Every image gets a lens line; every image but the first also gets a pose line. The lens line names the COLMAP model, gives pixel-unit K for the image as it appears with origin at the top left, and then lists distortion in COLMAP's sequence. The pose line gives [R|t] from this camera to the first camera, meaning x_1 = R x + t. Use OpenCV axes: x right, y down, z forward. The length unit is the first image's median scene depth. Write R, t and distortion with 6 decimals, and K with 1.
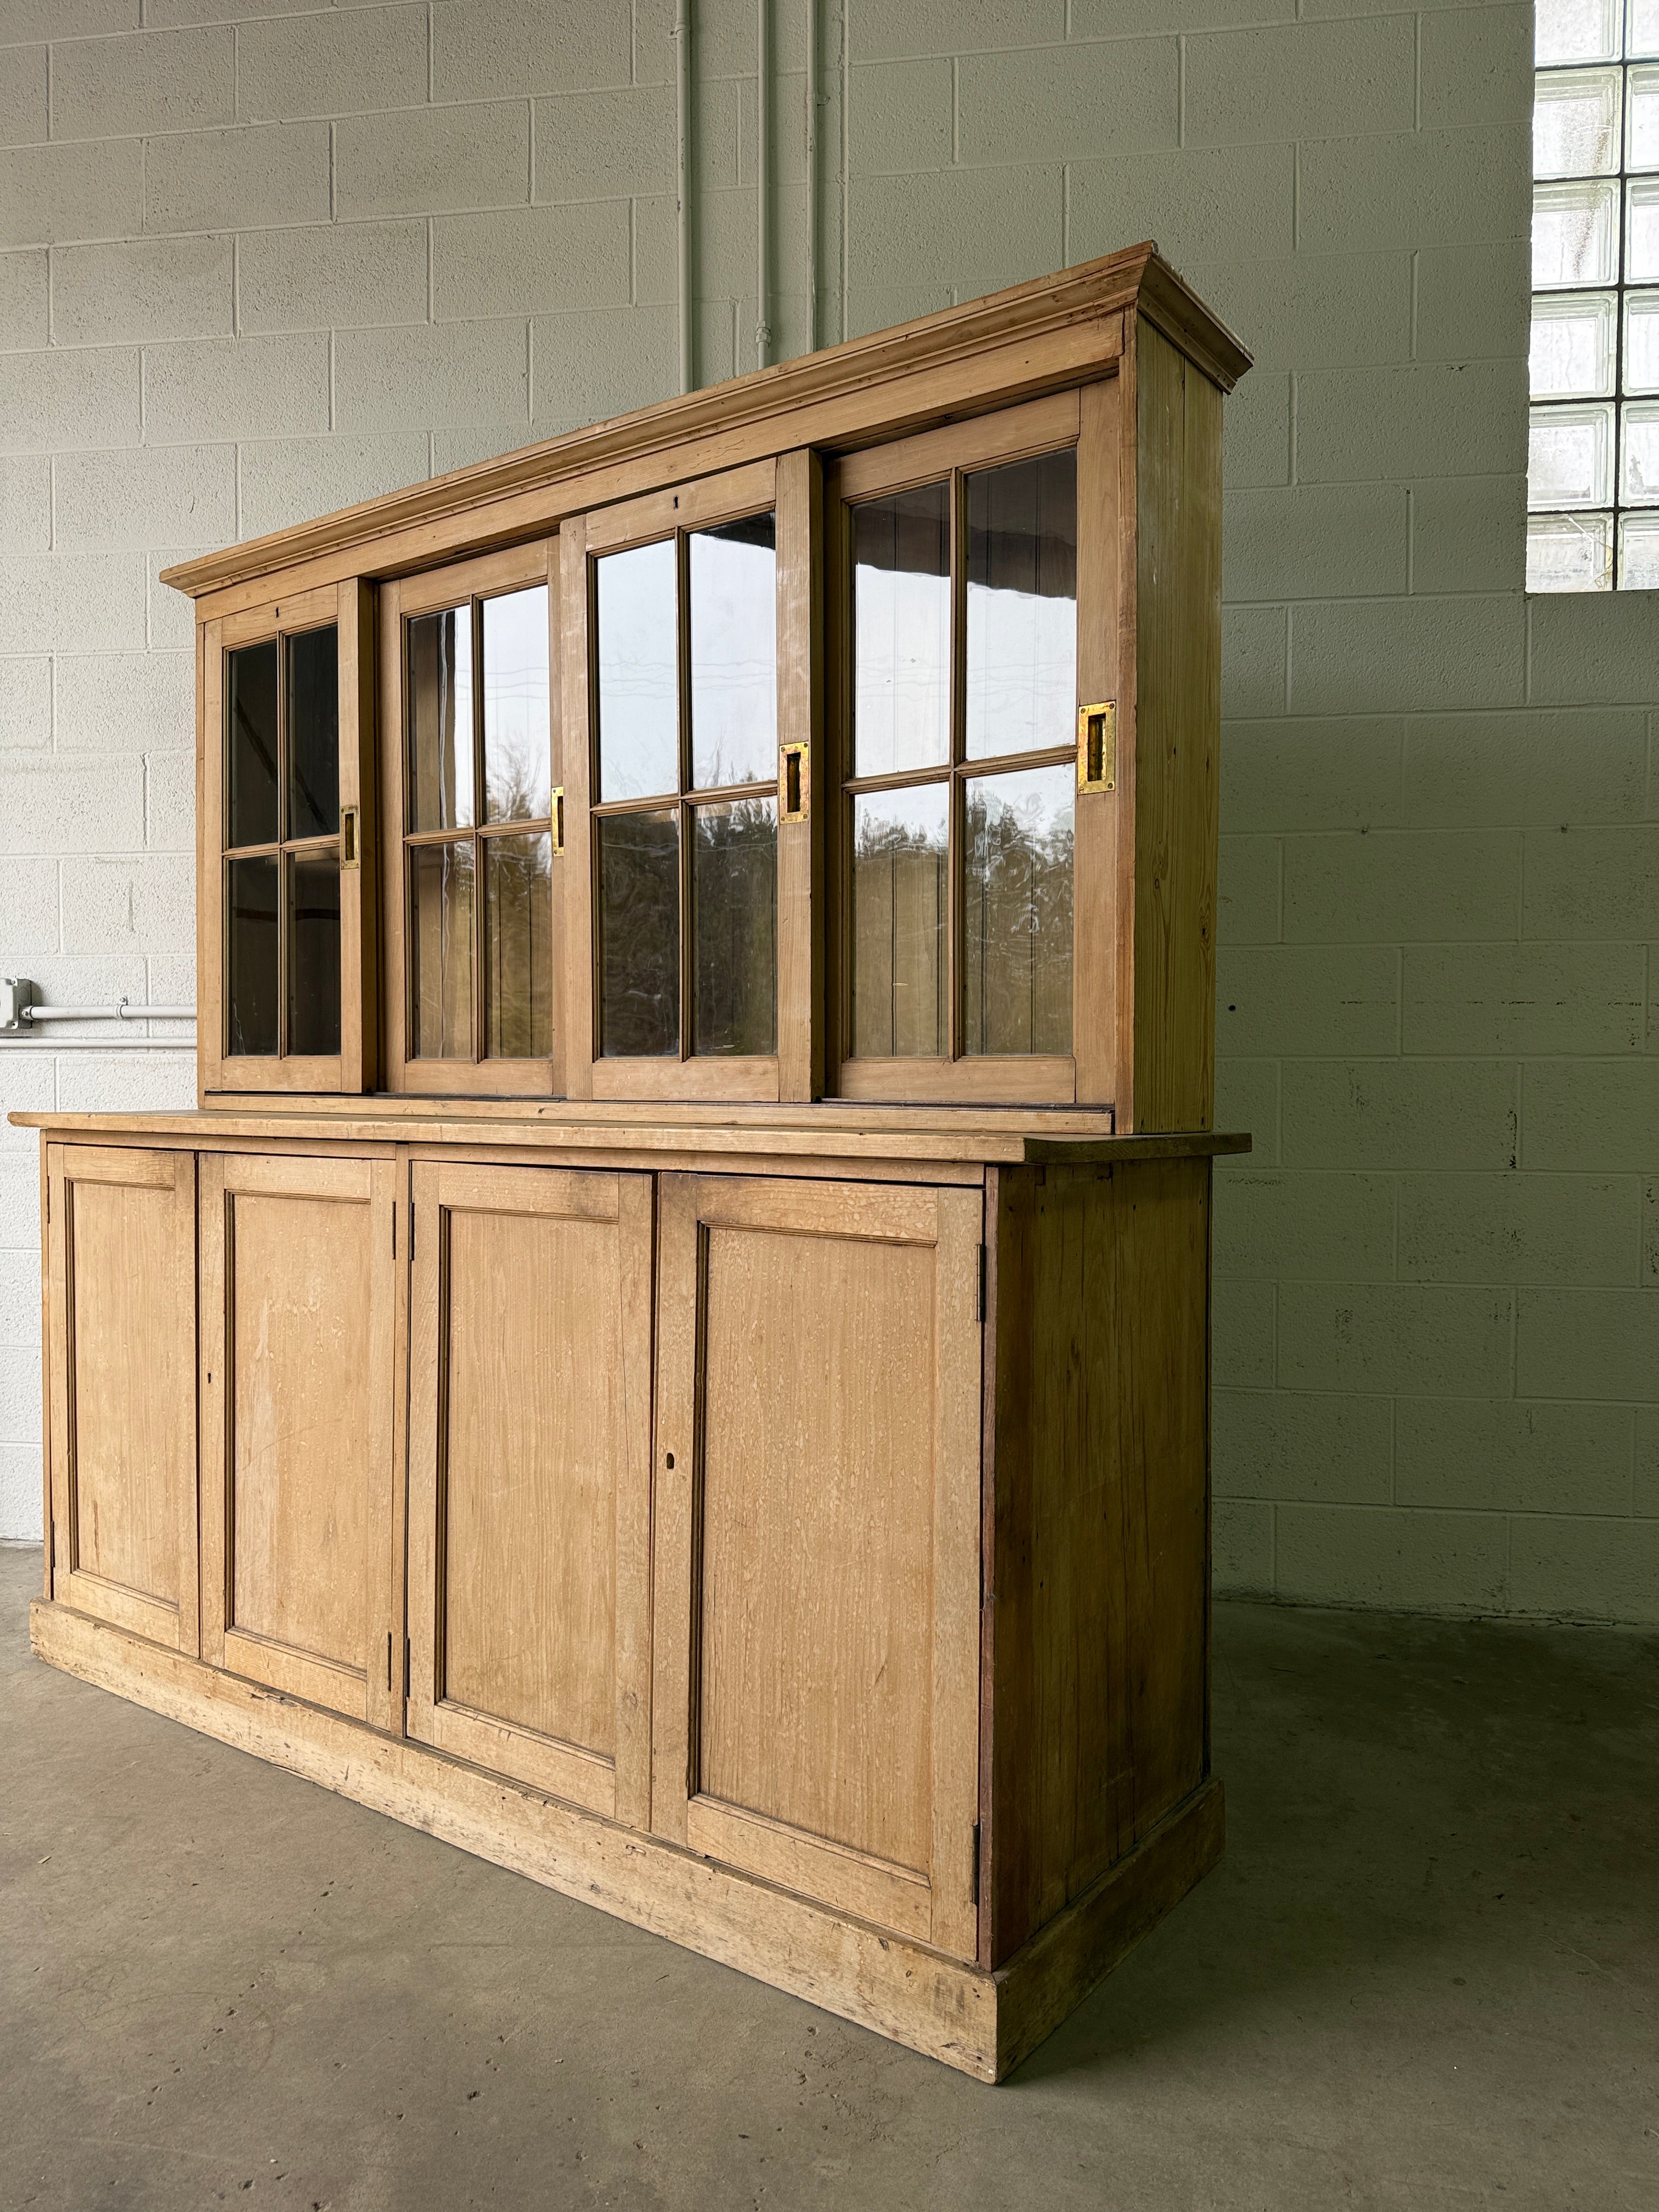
lens RADIAL K [[1556.5, 0, 836.6], [0, 1556.5, 1112.5], [0, 0, 1]] dist [0.017135, -0.023207]
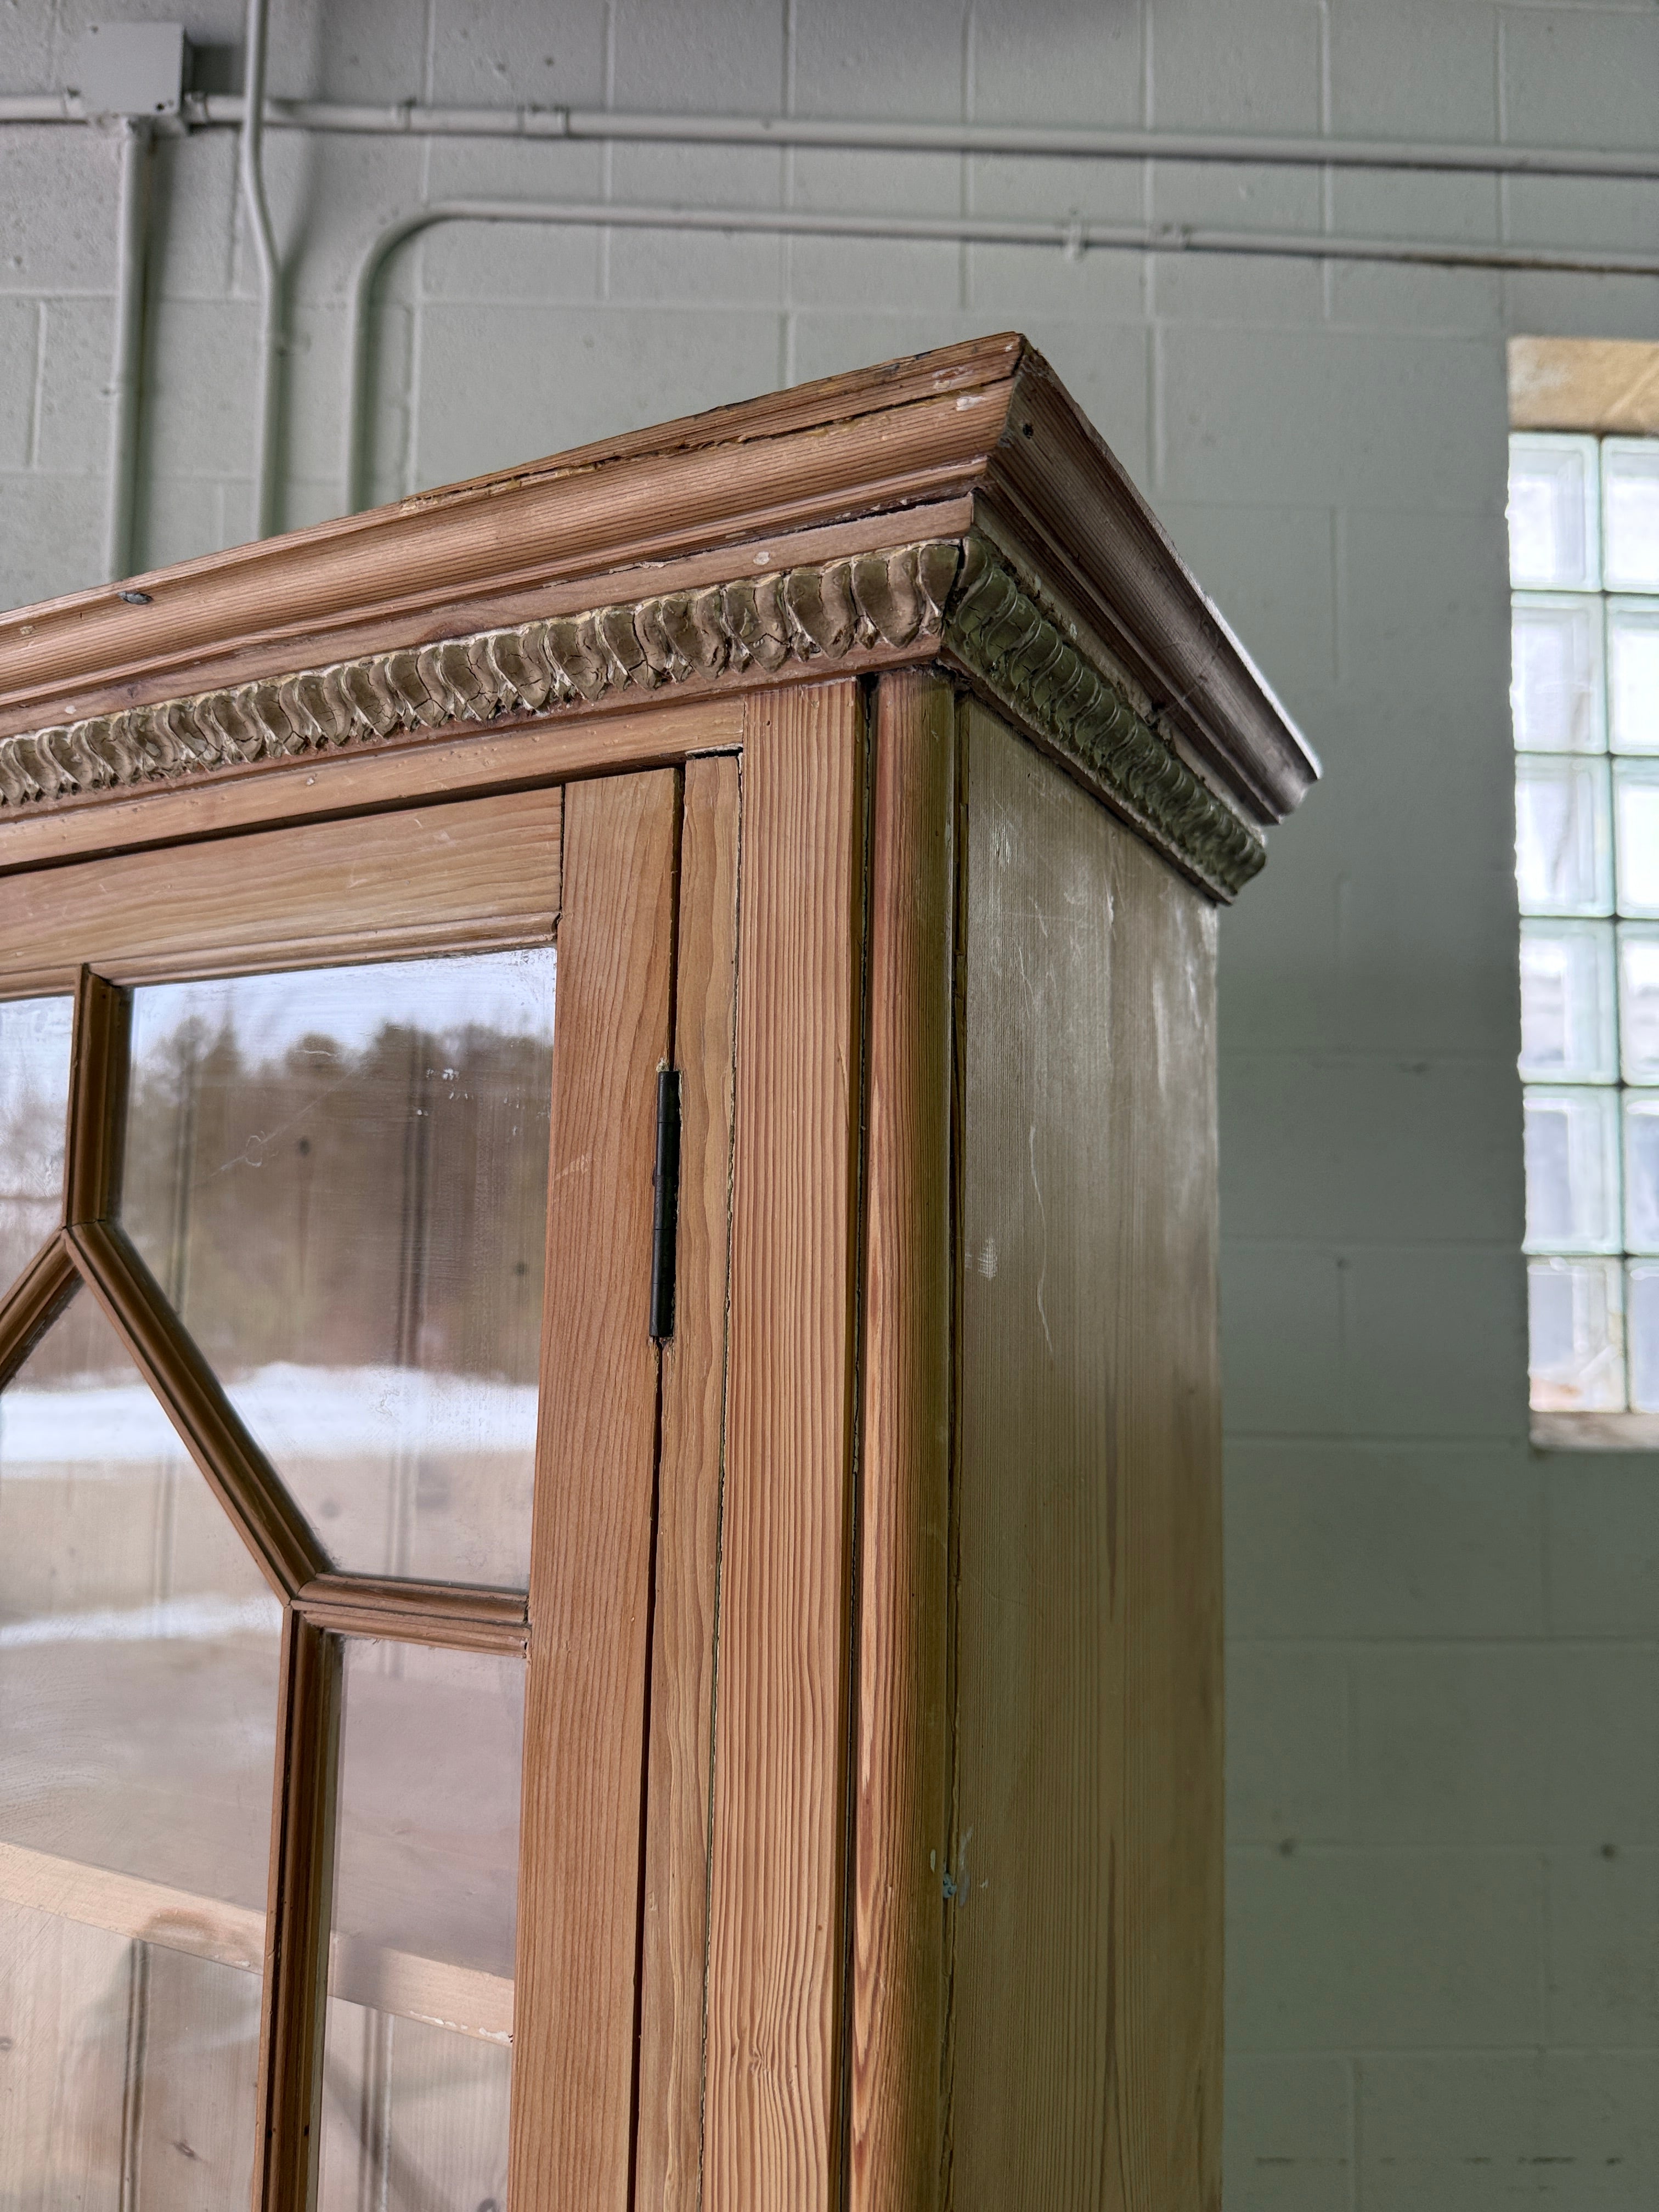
lens RADIAL K [[1622.5, 0, 830.0], [0, 1622.5, 1121.9], [0, 0, 1]] dist [-0.008476, -0.014481]
pose [[0.982279, 0.026686, 0.185514, 0.055714], [-0.004521, 0.992898, -0.118886, -0.367674], [-0.187369, 0.115941, 0.975423, 0.415612]]
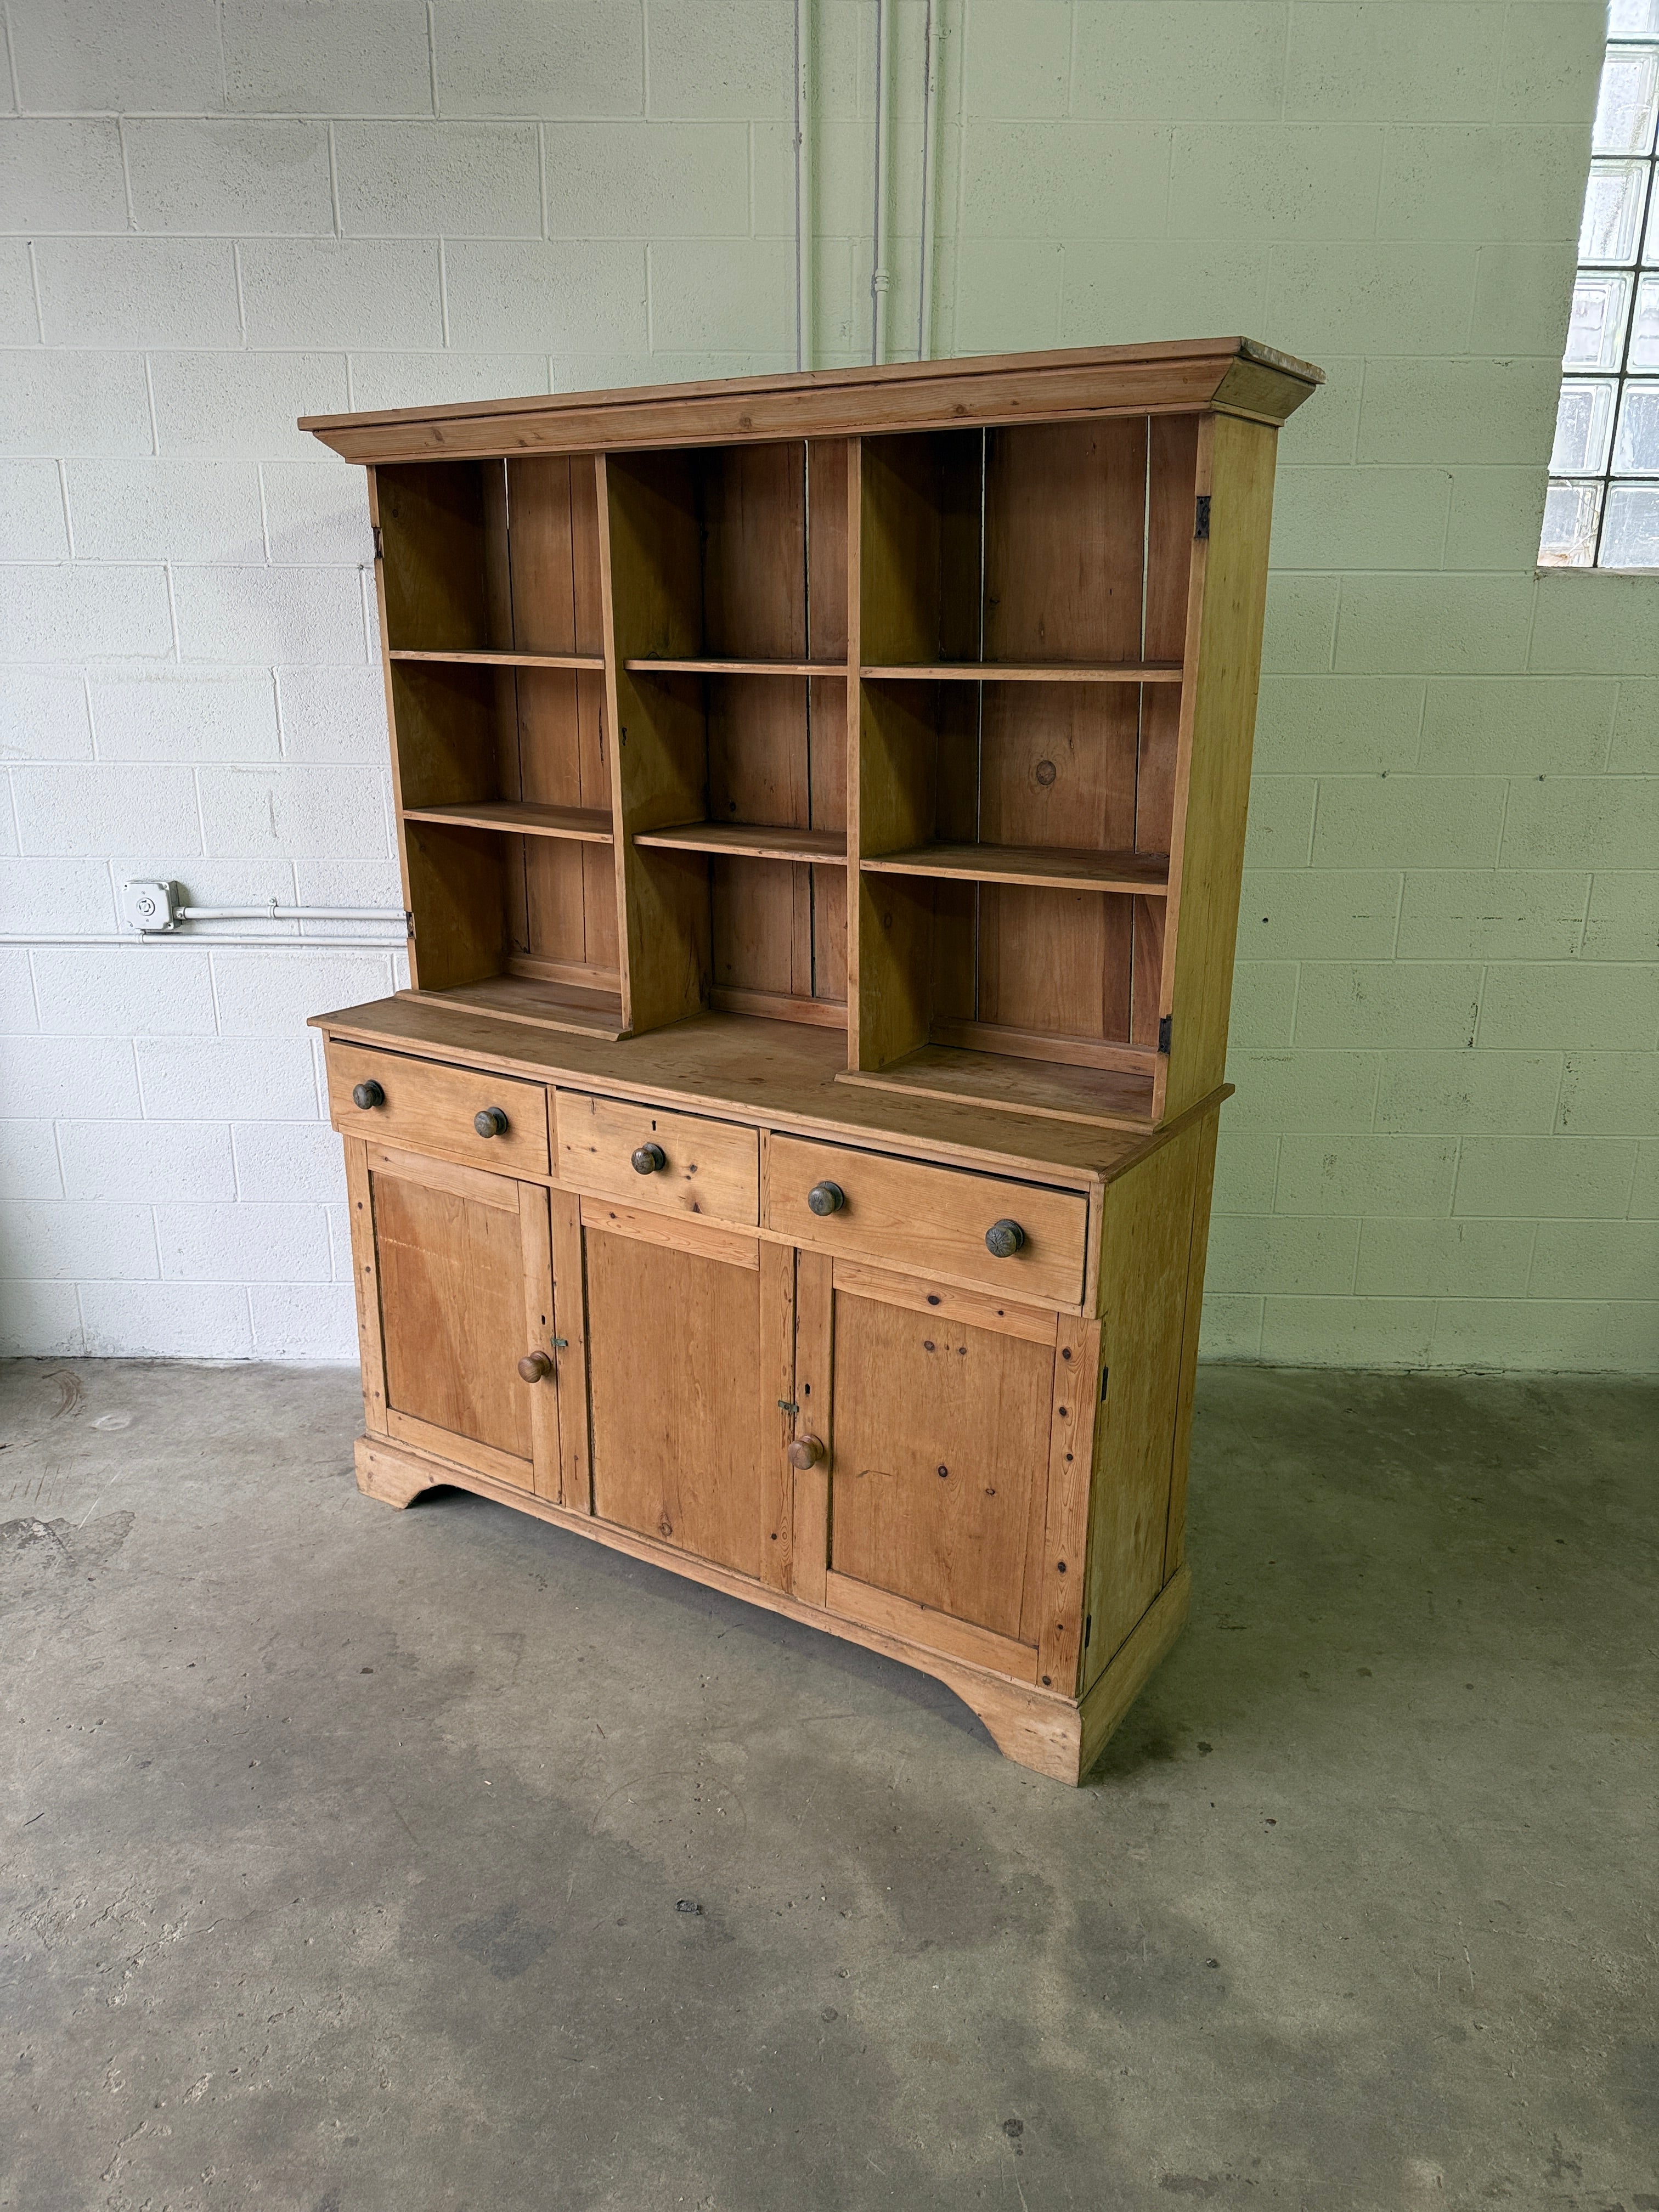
lens RADIAL K [[1556.5, 0, 829.2], [0, 1556.5, 1105.4], [0, 0, 1]] dist [0.017135, -0.023207]
pose [[0.989557, -0.038193, 0.138992, -0.256616], [-0.000087, 0.964099, 0.265541, -0.250180], [-0.144143, -0.262780, 0.954028, -0.147688]]
